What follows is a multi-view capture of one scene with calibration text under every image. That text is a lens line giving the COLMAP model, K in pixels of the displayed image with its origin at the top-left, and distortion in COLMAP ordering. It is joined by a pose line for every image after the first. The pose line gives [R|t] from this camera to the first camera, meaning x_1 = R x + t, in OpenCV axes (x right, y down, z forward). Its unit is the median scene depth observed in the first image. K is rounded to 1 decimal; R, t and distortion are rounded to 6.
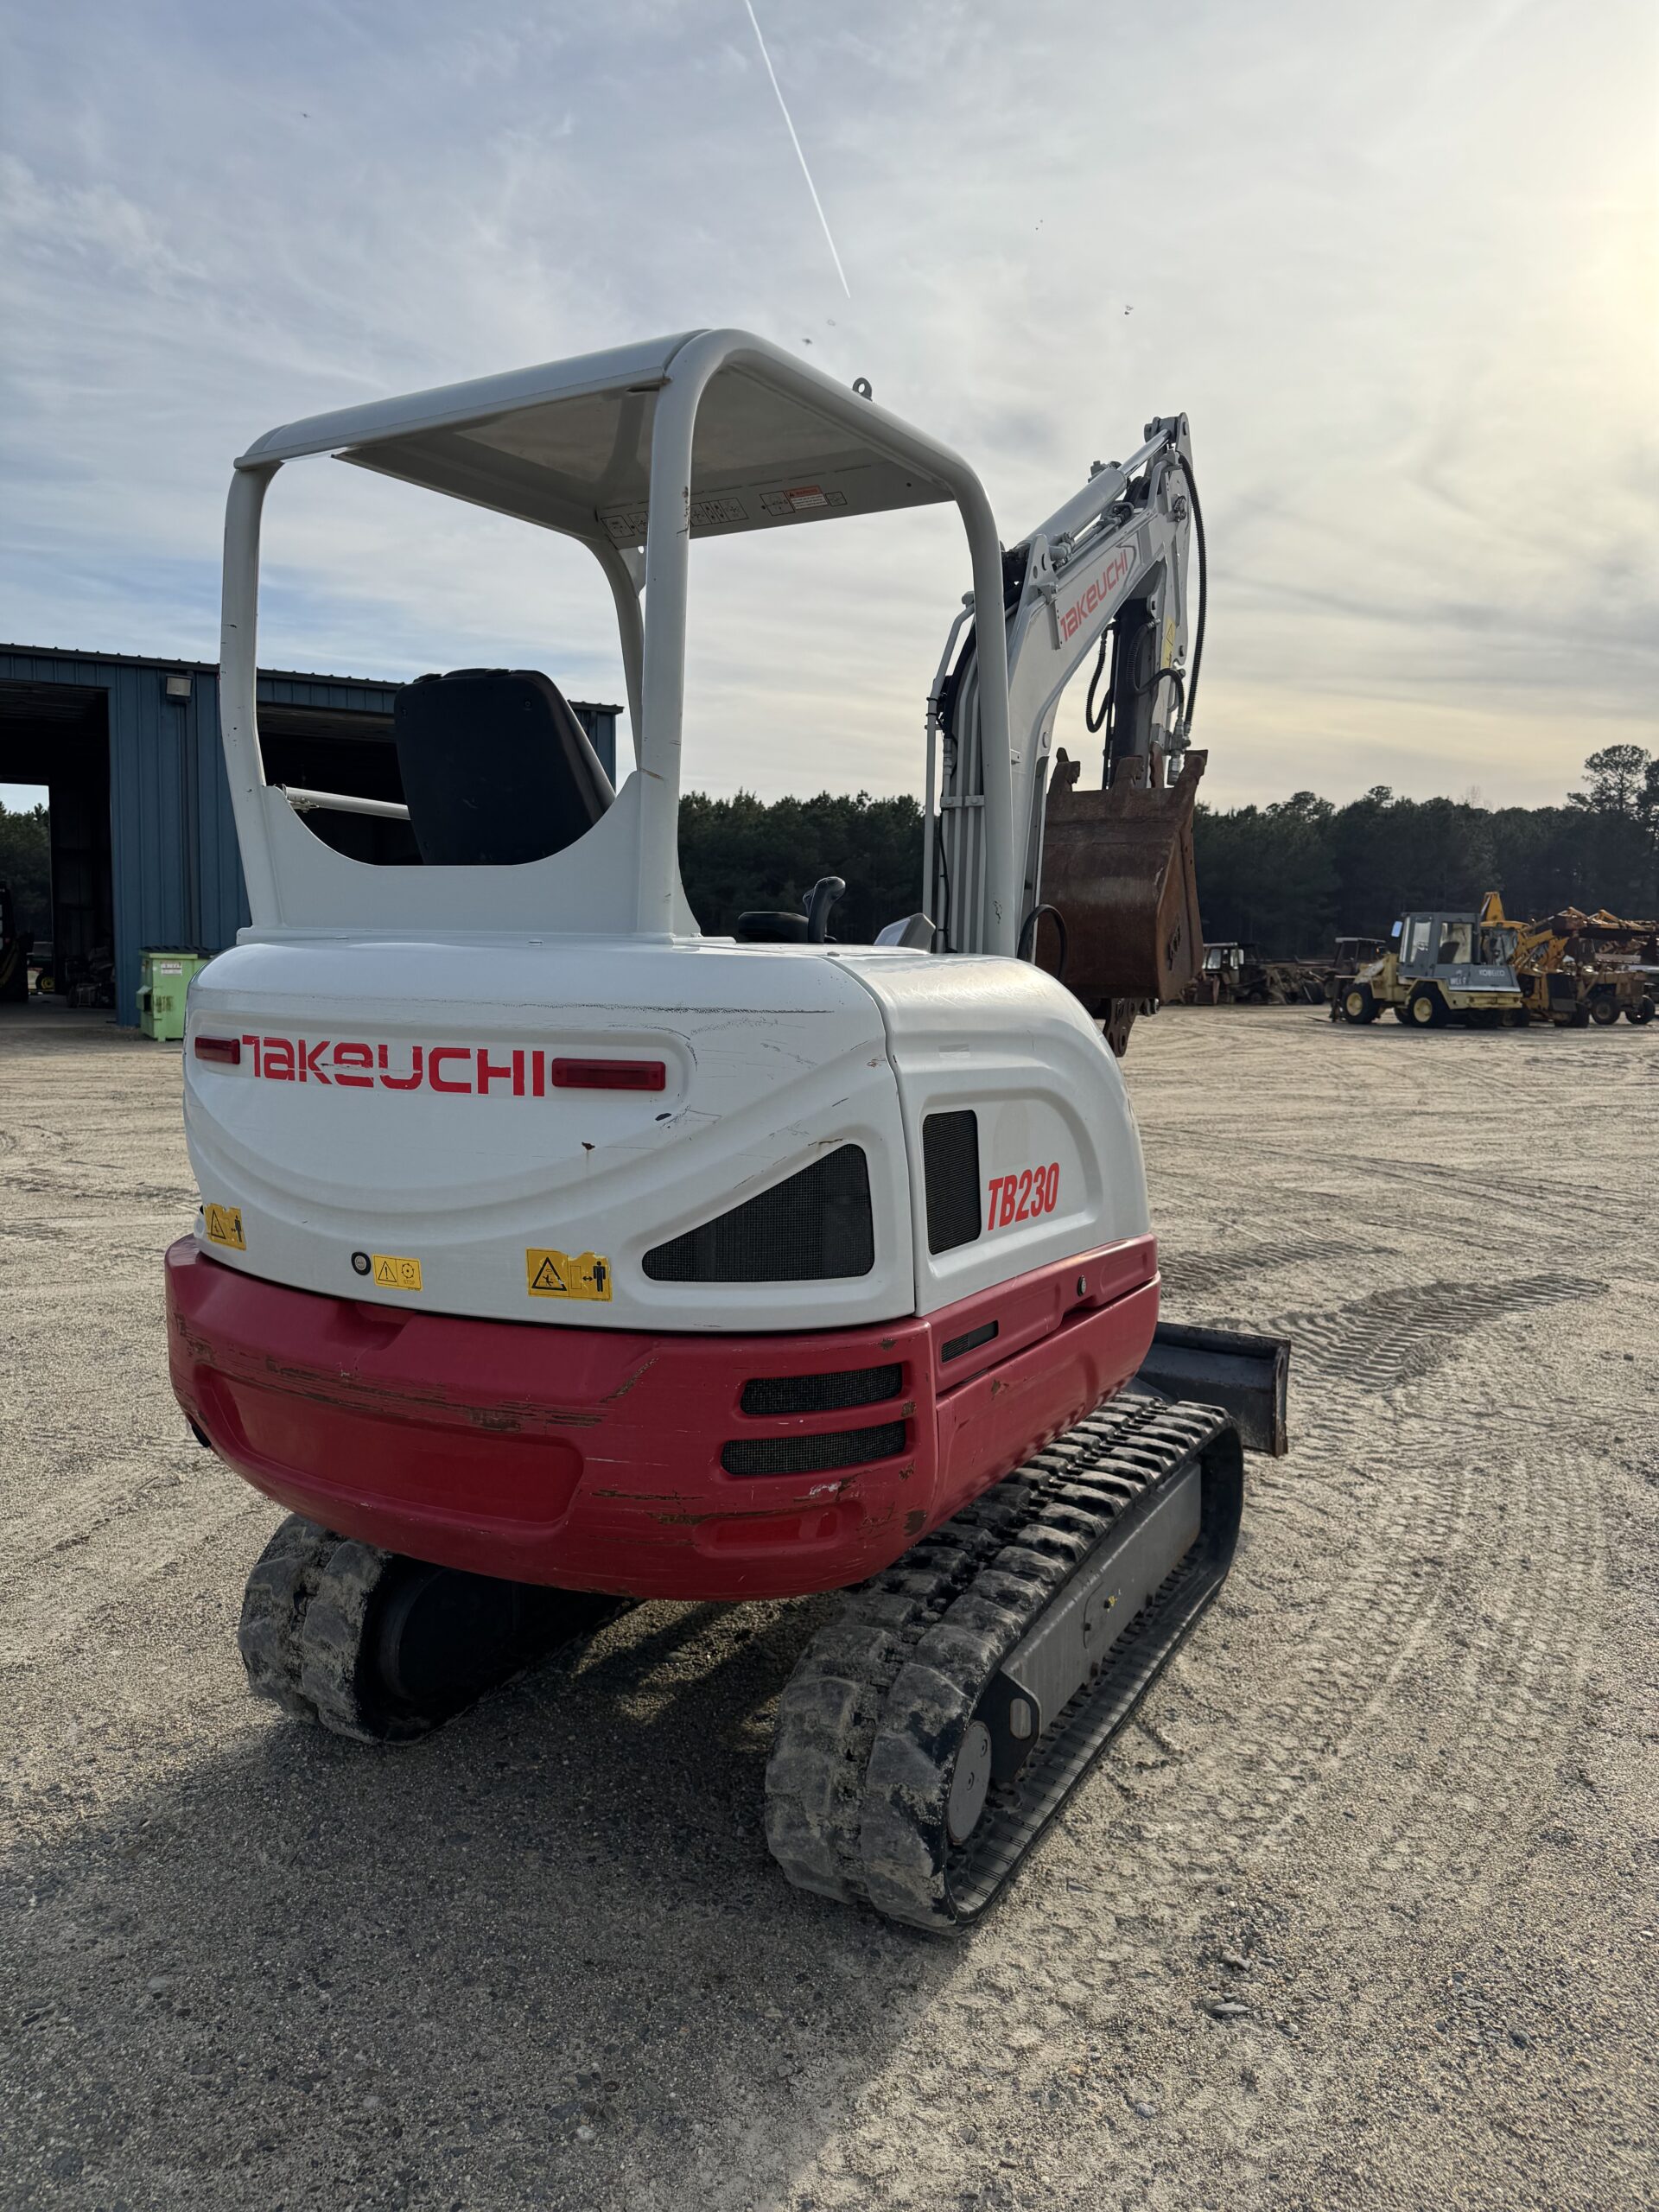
lens RADIAL K [[1528.9, 0, 776.4], [0, 1528.9, 1097.6], [0, 0, 1]] dist [0.090949, -0.125747]
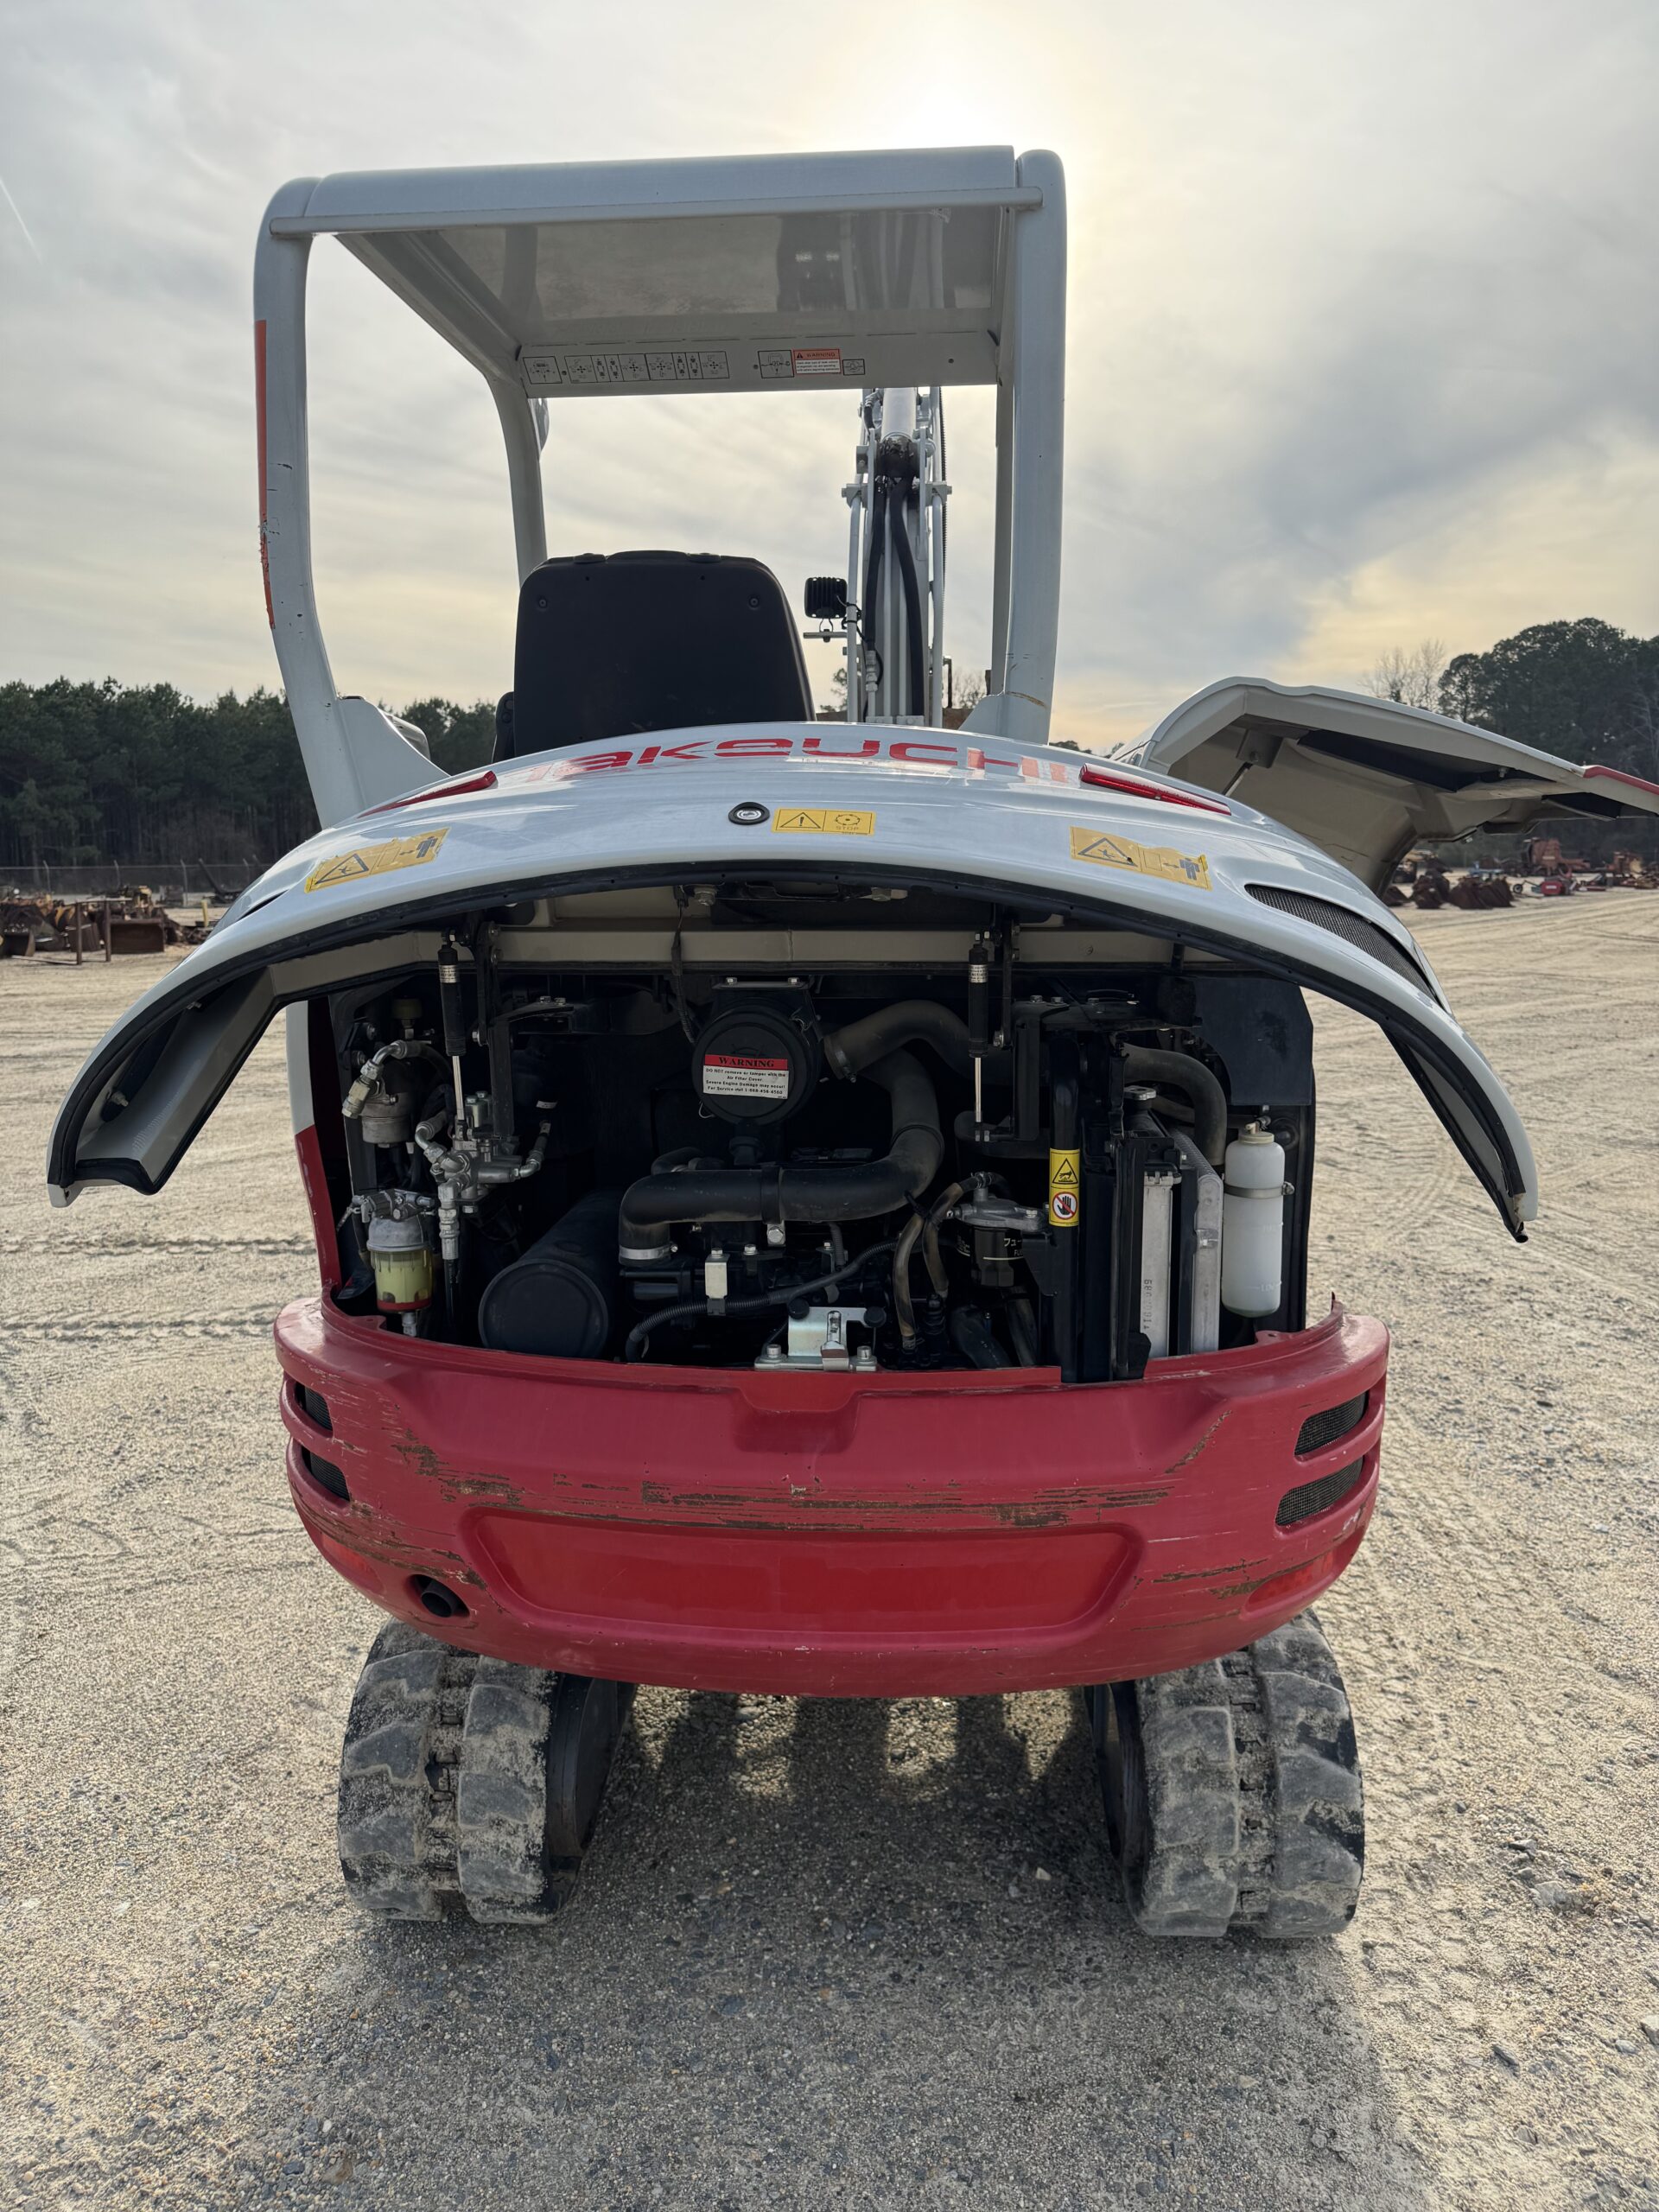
lens RADIAL K [[1562.0, 0, 829.5], [0, 1562.0, 1106.0], [0, 0, 1]] dist [0.034943, -0.037303]
pose [[0.896364, -0.087018, 0.434694, -0.539582], [0.060178, 0.995354, 0.075162, -0.062927], [-0.439215, -0.041213, 0.897436, 0.280083]]
